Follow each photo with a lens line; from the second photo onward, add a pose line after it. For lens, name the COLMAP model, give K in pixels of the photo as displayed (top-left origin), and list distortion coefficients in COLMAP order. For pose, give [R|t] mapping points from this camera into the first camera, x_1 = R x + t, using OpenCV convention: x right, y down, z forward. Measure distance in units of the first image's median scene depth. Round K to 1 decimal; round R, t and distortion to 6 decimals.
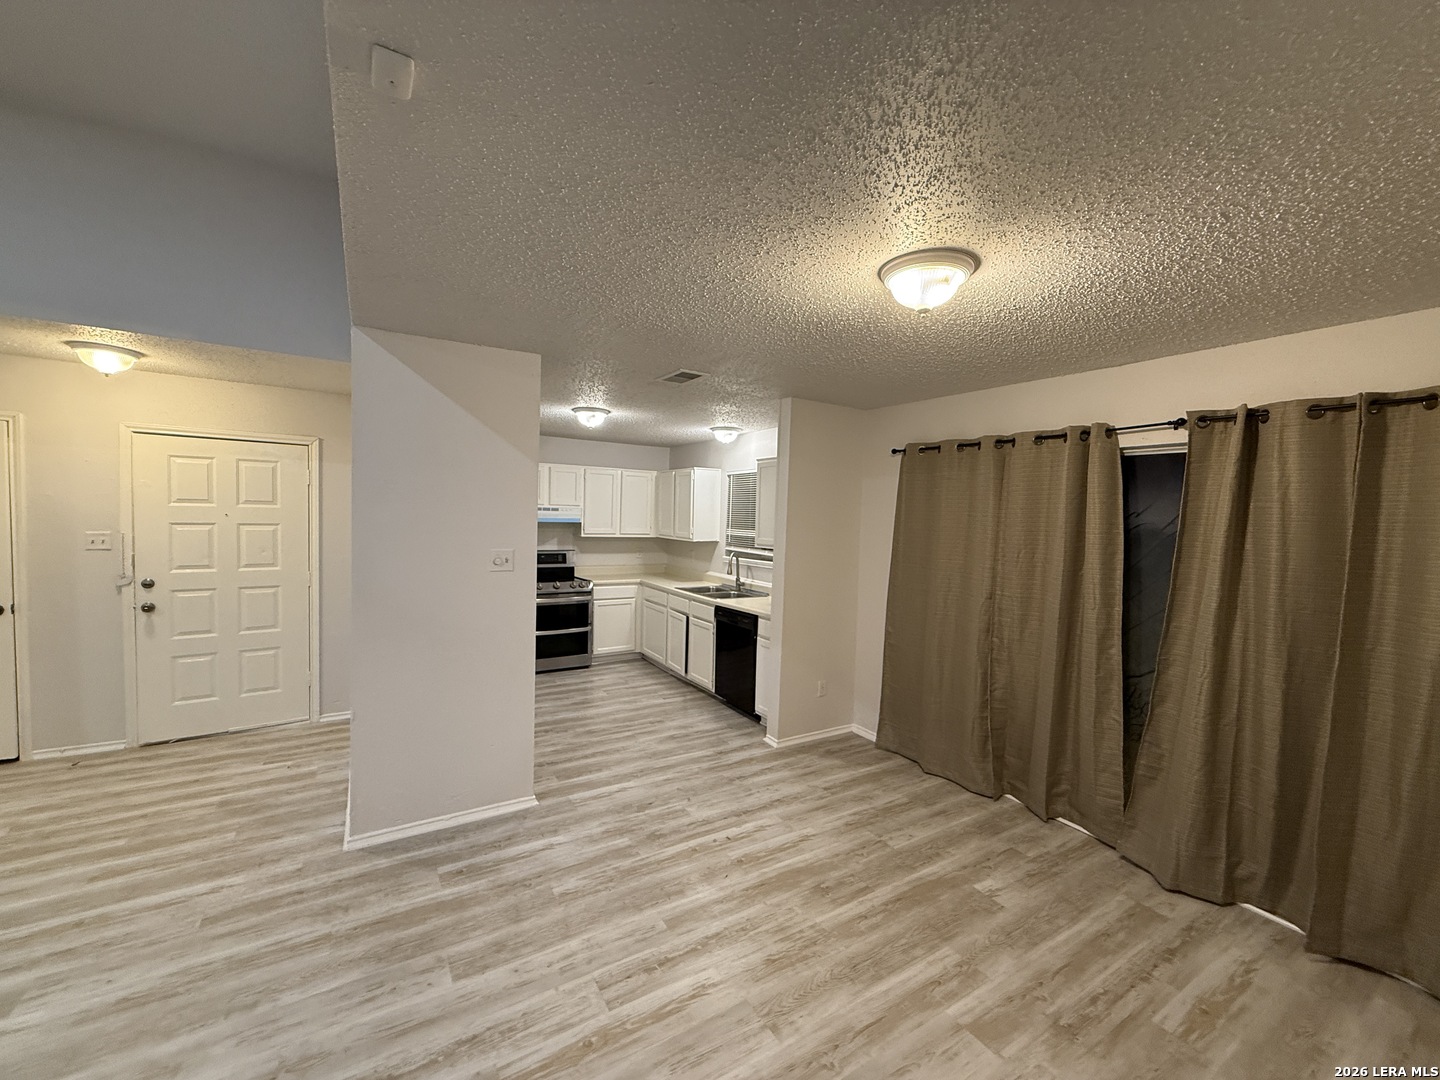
lens RADIAL K [[571.7, 0, 715.7], [0, 571.7, 537.4], [0, 0, 1]] dist [0.000420, 0.000229]
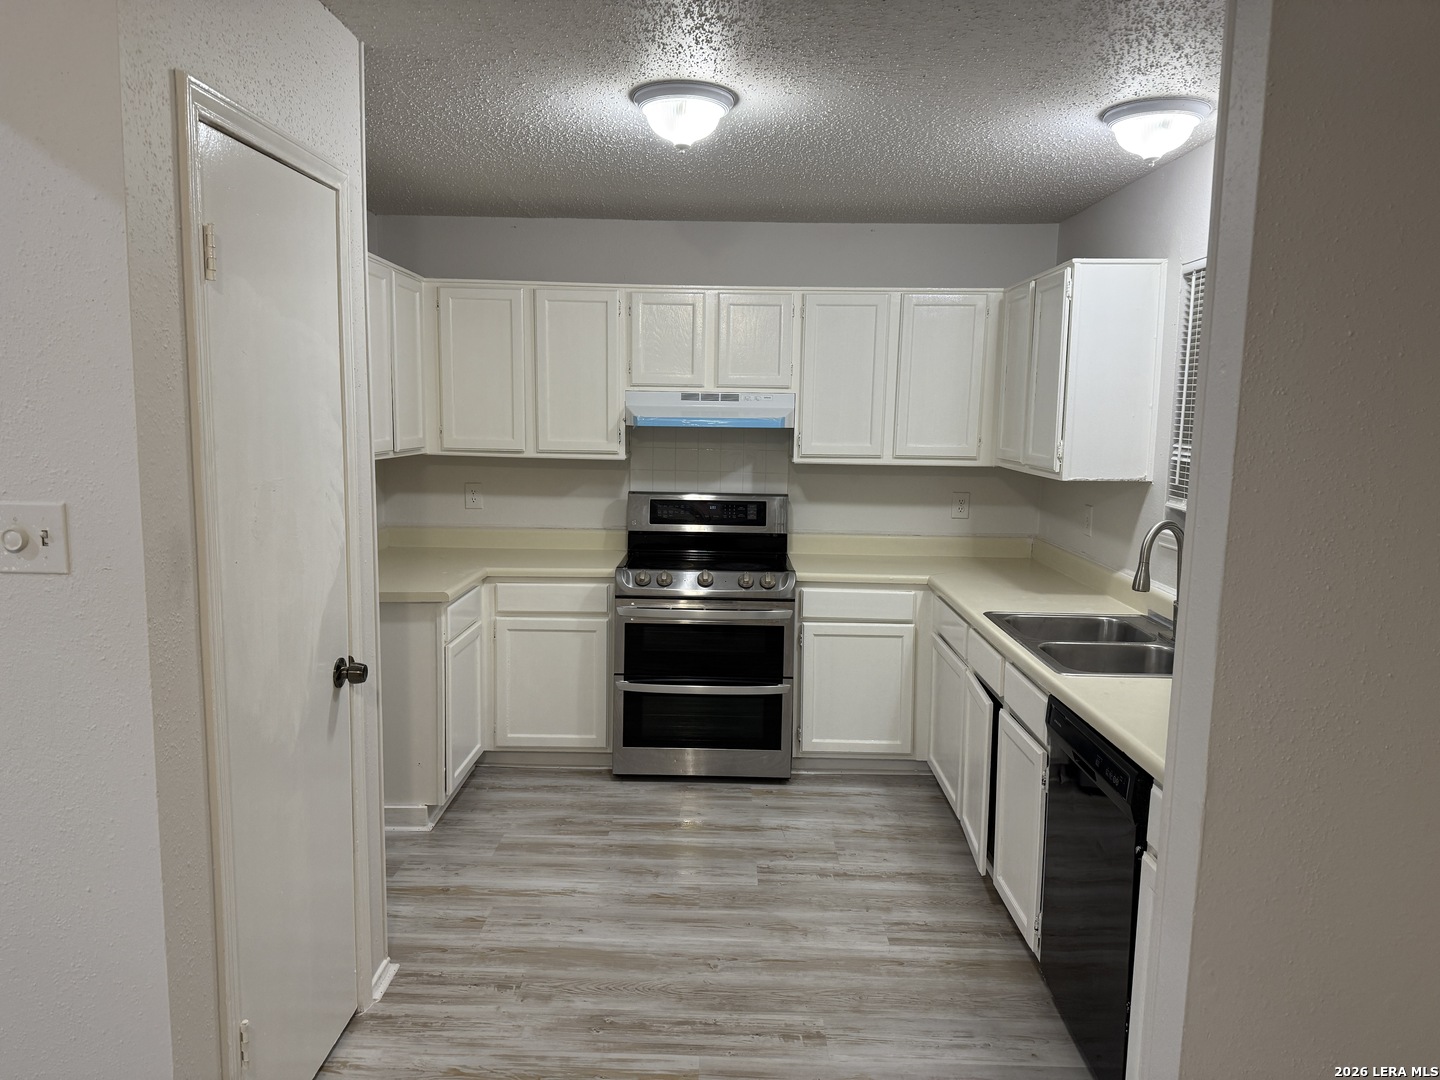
lens RADIAL K [[1008.3, 0, 696.5], [0, 1008.3, 538.0], [0, 0, 1]] dist [0.064869, -0.079149]
pose [[0.839247, 0.055300, -0.540931, 0.188473], [-0.014349, 0.996721, 0.079634, -0.006932], [0.543561, -0.059071, 0.837289, 0.654038]]
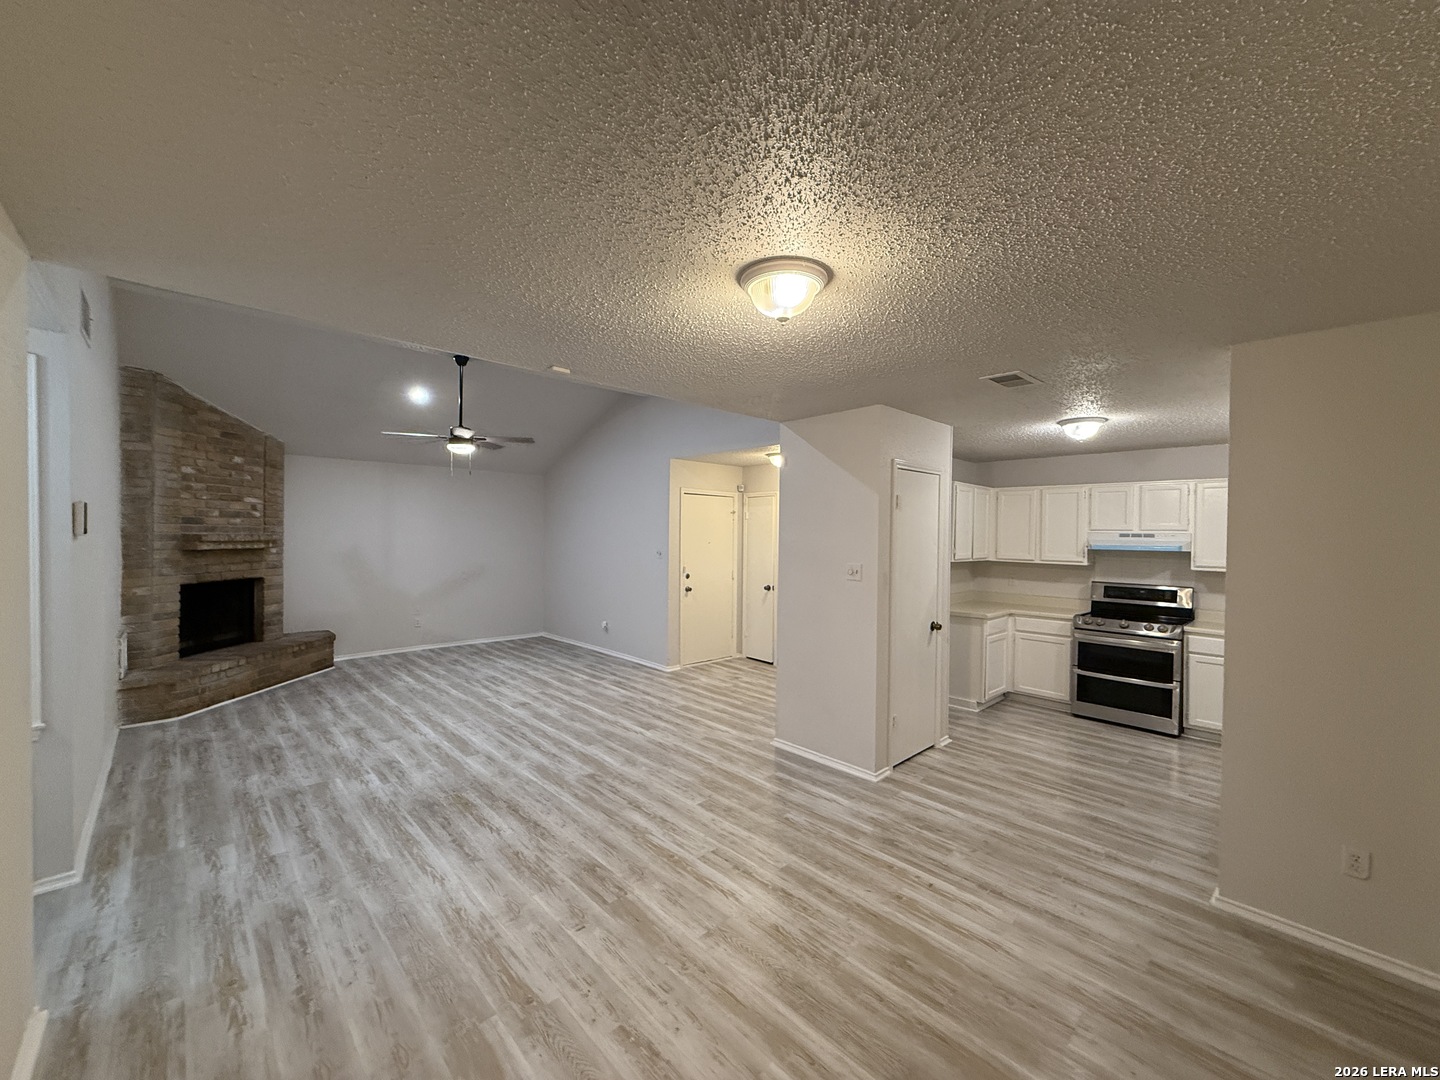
lens RADIAL K [[571.7, 0, 720.2], [0, 571.7, 536.0], [0, 0, 1]] dist [0.000420, 0.000229]
pose [[0.216572, -0.018863, -0.976084, 0.720653], [-0.047395, 0.998431, -0.029811, 0.011344], [0.975115, 0.052718, 0.215338, 0.378032]]
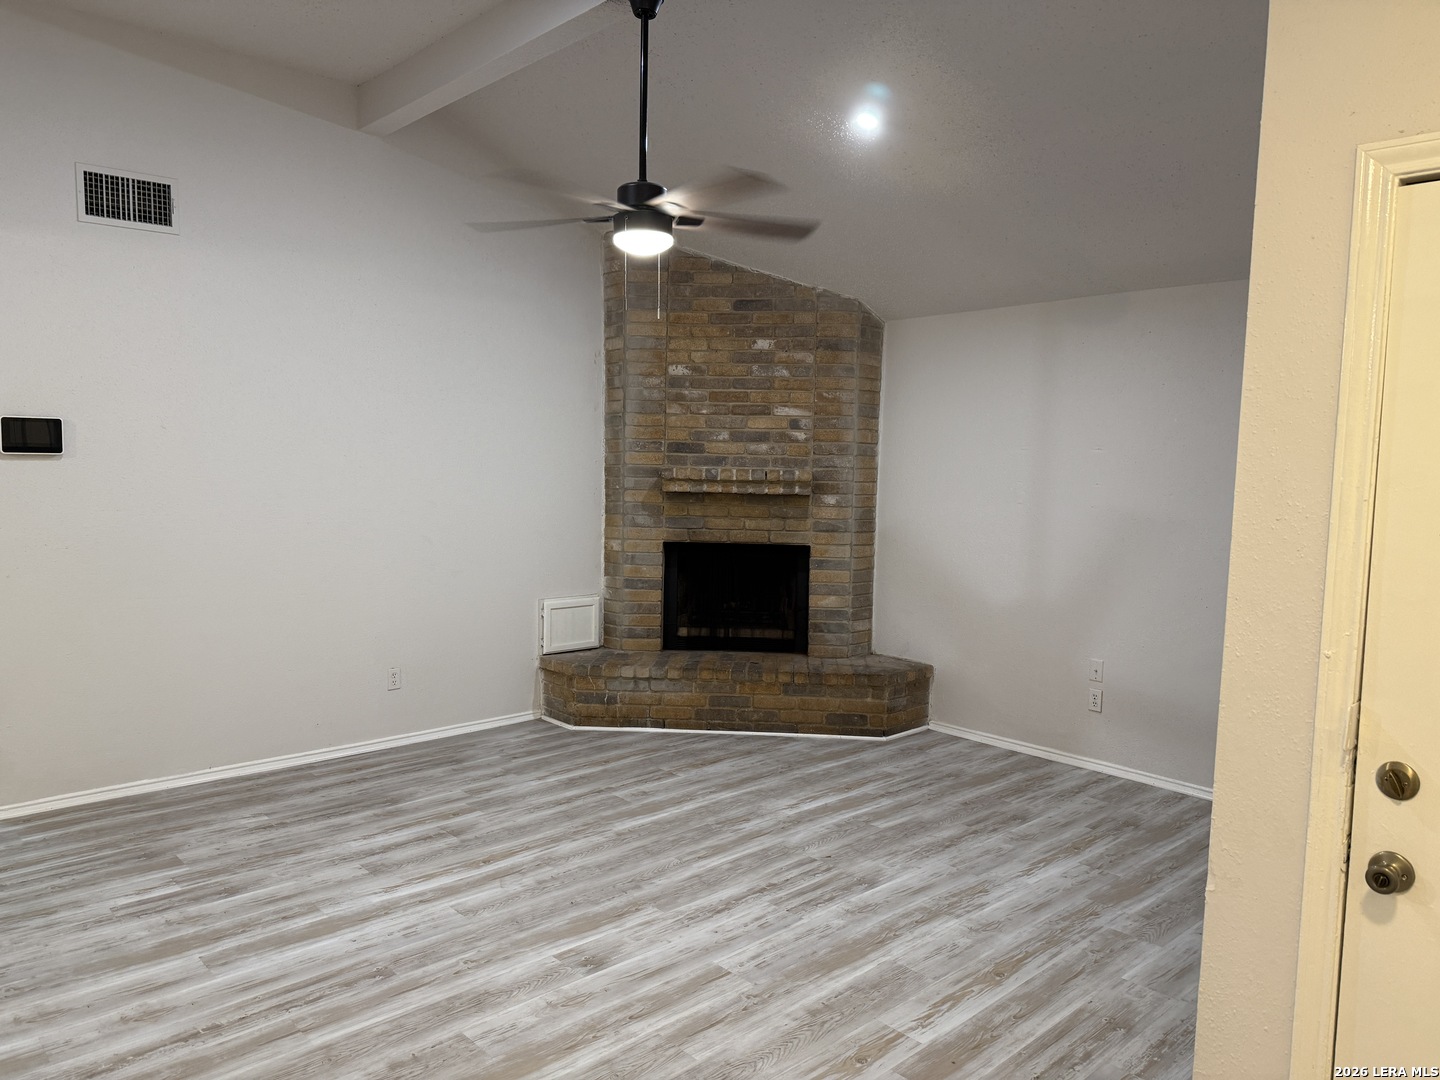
lens RADIAL K [[1008.3, 0, 719.3], [0, 1008.3, 536.9], [0, 0, 1]] dist [0.064869, -0.079149]
pose [[-0.980025, -0.026566, -0.197092, -0.831744], [-0.050198, 0.991992, 0.115899, -0.062098], [0.192435, 0.123478, -0.973510, 1.108942]]
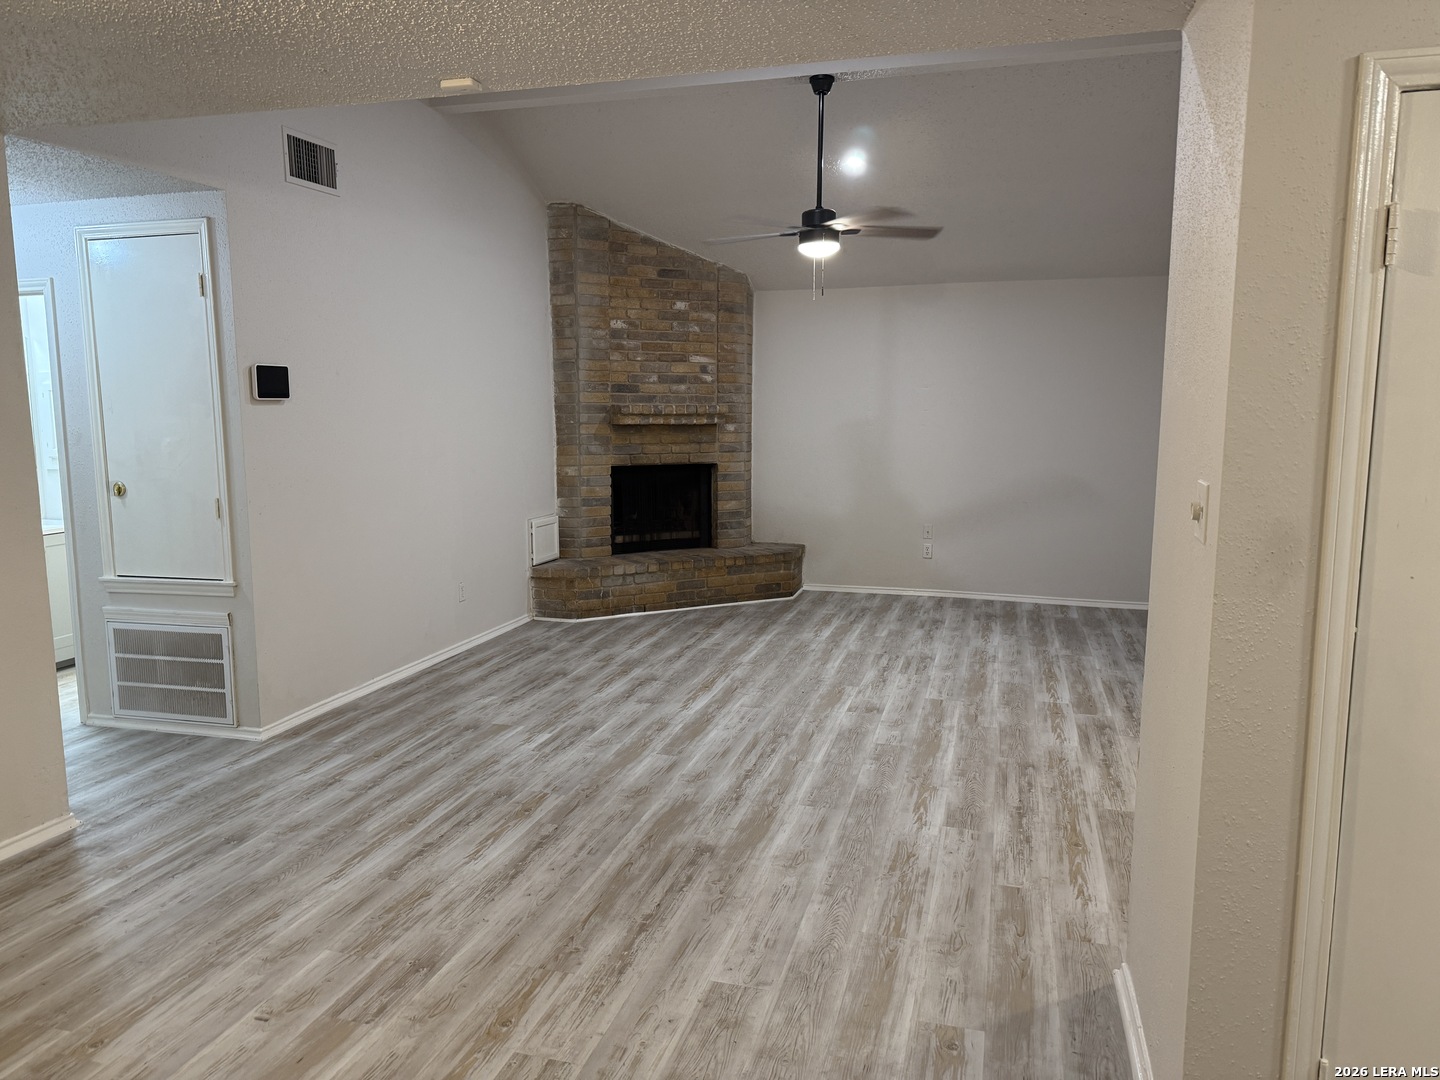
lens RADIAL K [[1008.3, 0, 724.8], [0, 1008.3, 538.2], [0, 0, 1]] dist [0.064869, -0.079149]
pose [[-0.732555, 0.065530, -0.677546, 0.256139], [-0.048651, 0.987770, 0.148134, -0.021734], [0.678967, 0.141479, -0.720408, 1.118854]]
